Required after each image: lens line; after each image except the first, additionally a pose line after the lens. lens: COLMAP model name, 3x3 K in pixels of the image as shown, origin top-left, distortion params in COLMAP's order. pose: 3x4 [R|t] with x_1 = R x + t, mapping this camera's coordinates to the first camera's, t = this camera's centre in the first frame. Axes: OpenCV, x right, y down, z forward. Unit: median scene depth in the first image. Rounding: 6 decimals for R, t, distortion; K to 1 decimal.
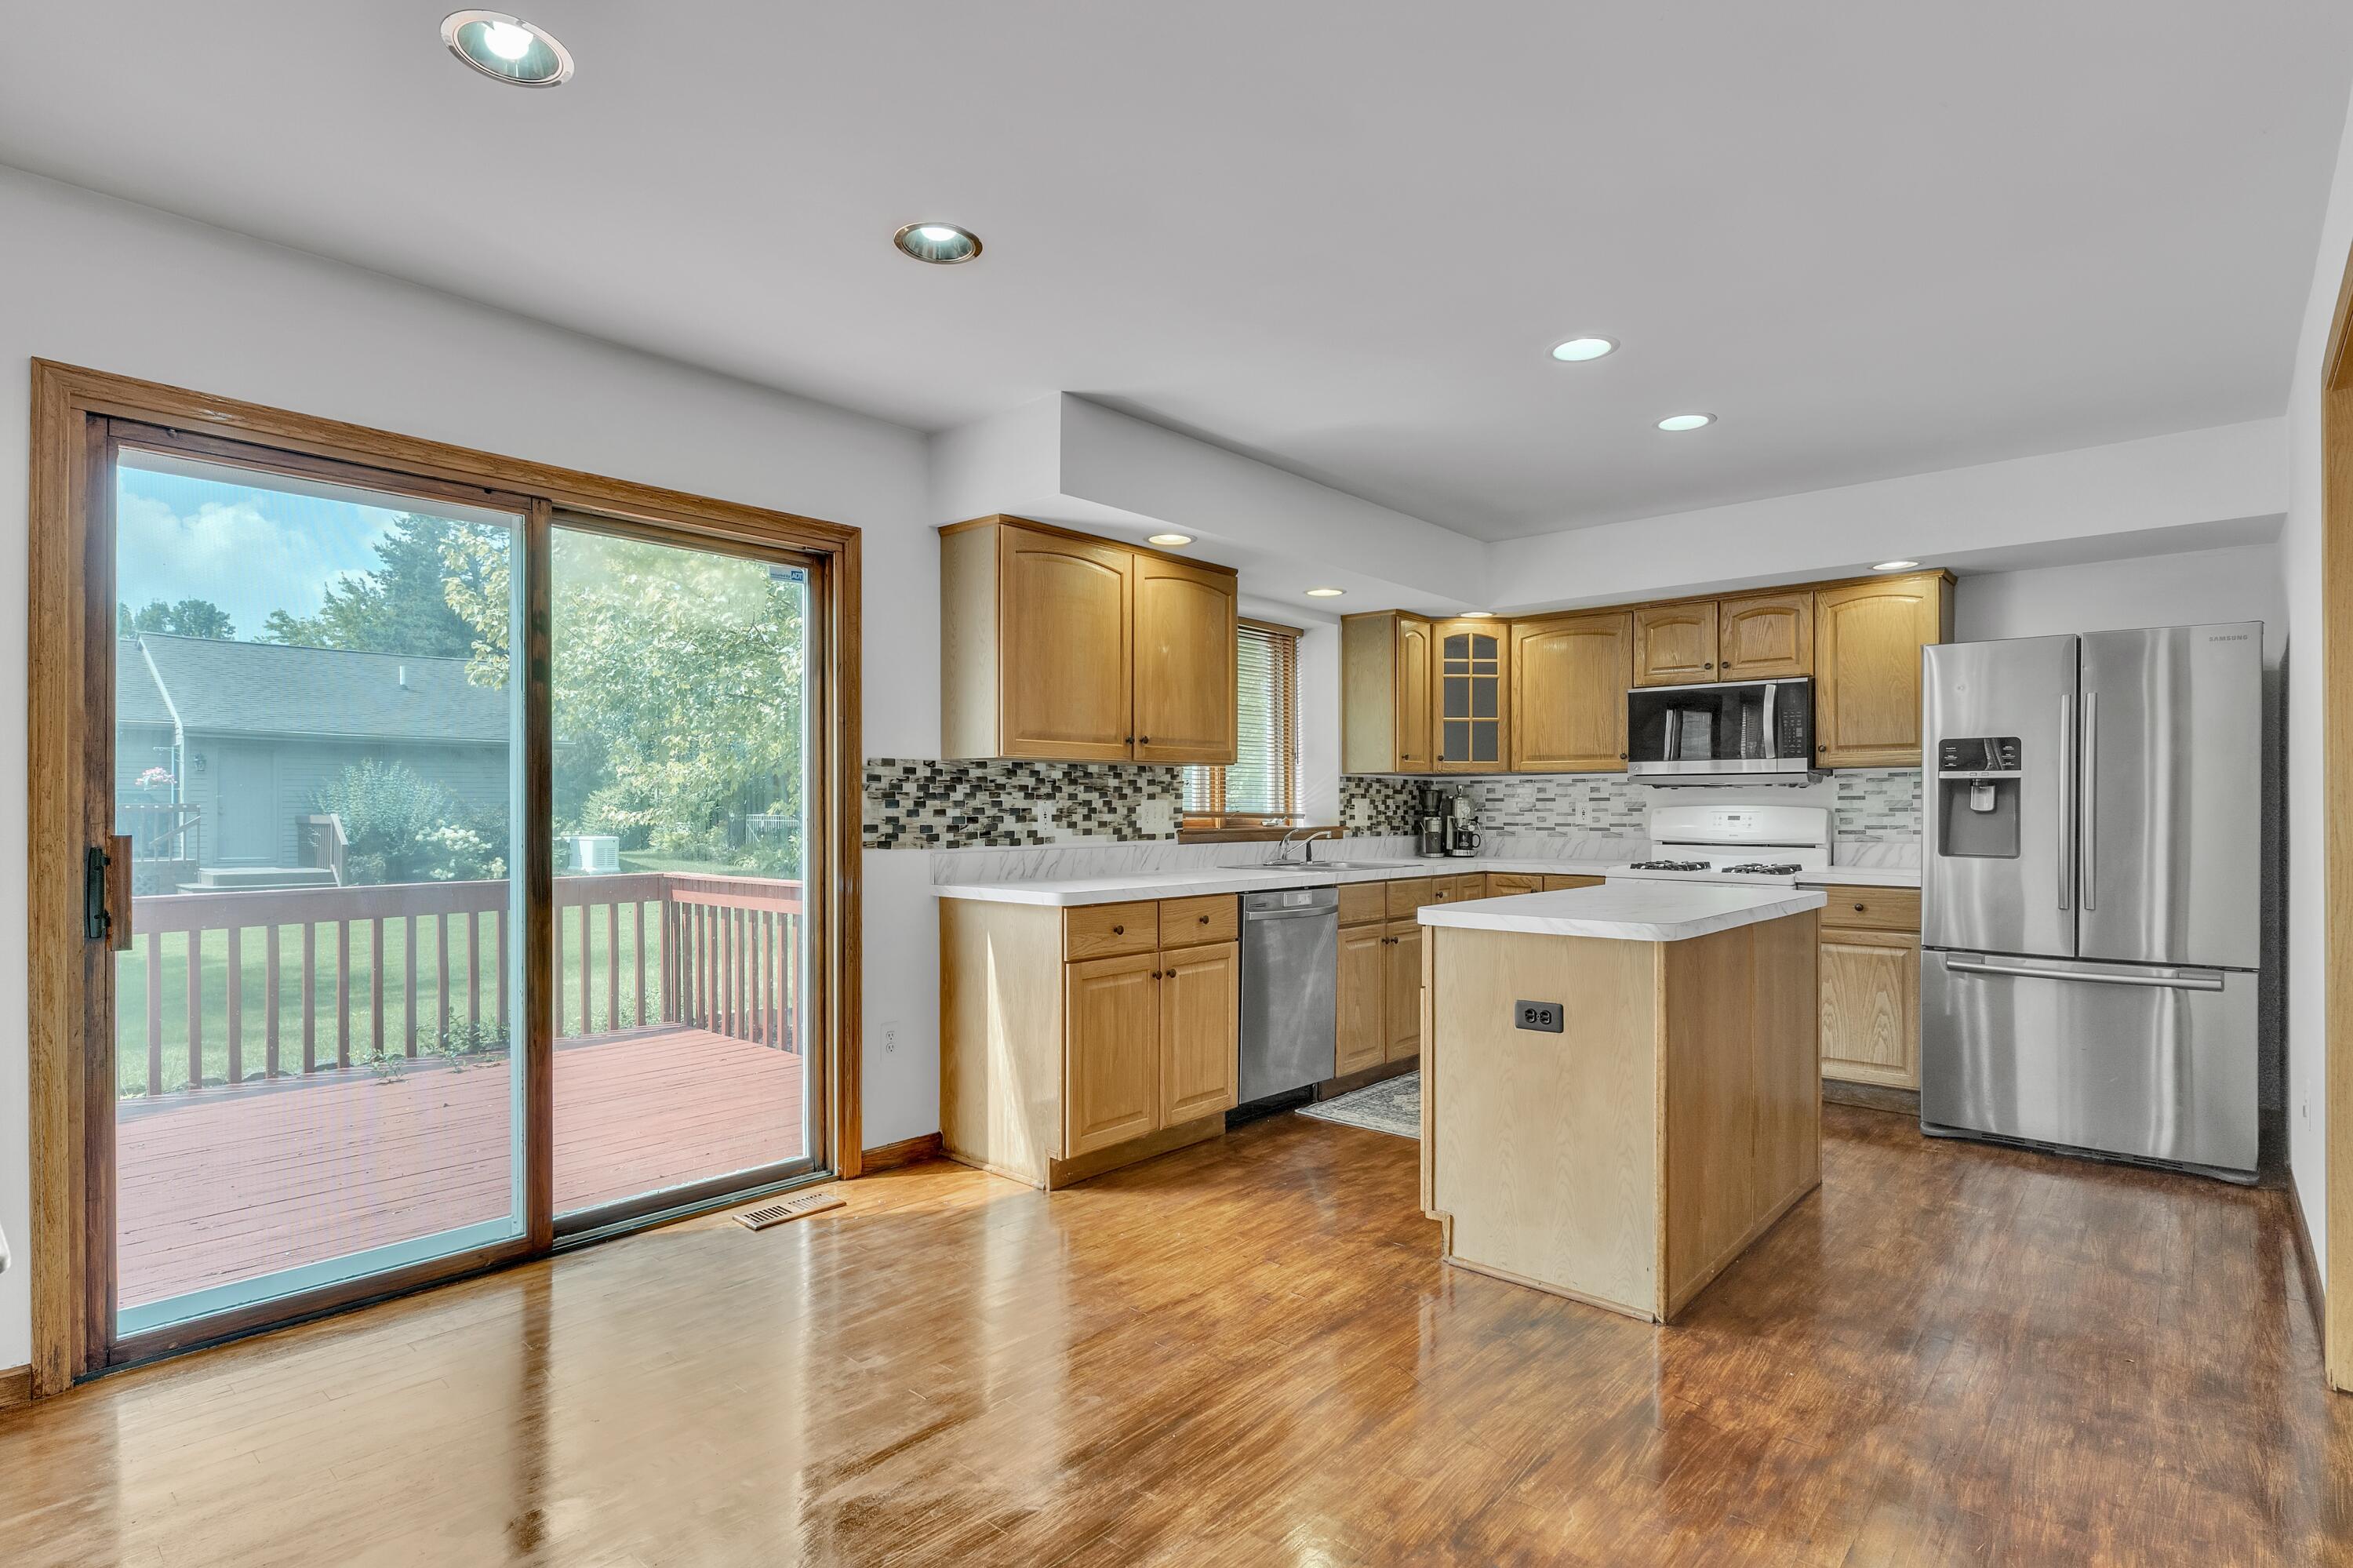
lens RADIAL K [[1185.0, 0, 1180.7], [0, 1185.0, 796.1], [0, 0, 1]] dist [0.001037, 0.000191]
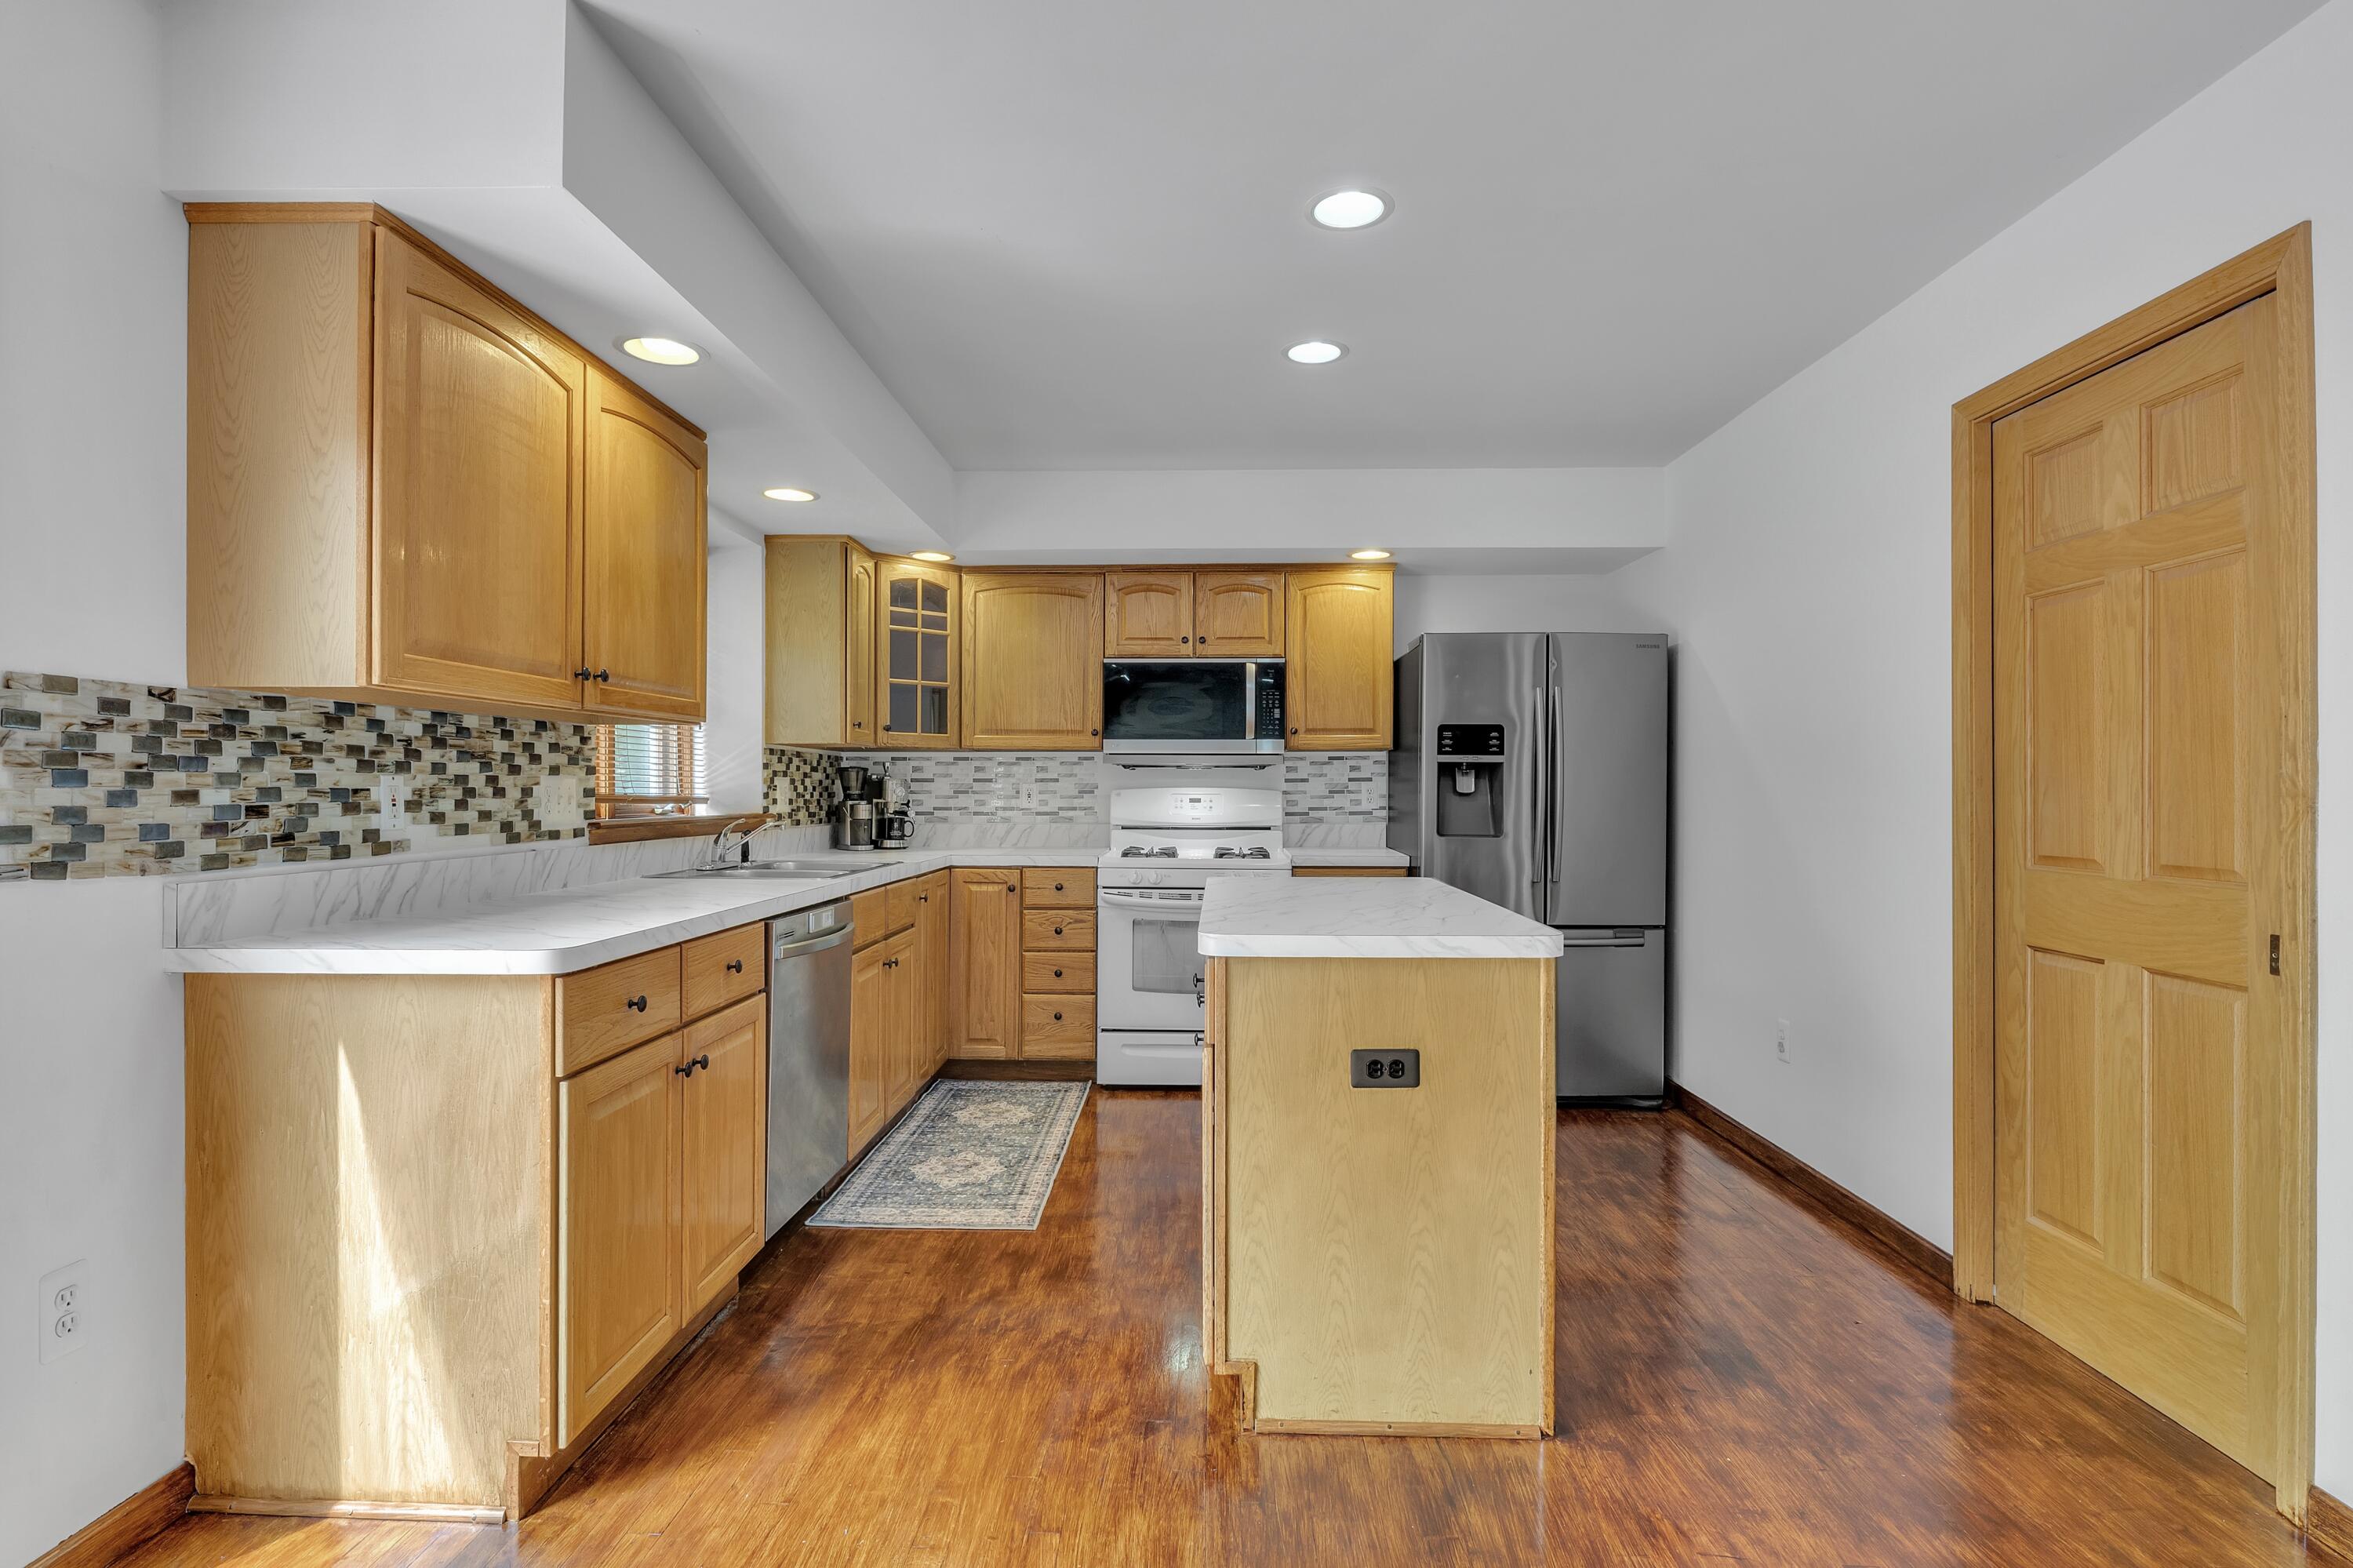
lens RADIAL K [[1154.5, 0, 1176.5], [0, 1154.5, 784.0], [0, 0, 1]] dist [-0.002177, -0.001238]
pose [[0.768642, 0.004753, 0.639661, -0.178926], [-0.007665, 0.999969, 0.001781, 0.004426], [-0.639633, -0.006272, 0.768655, 0.356074]]
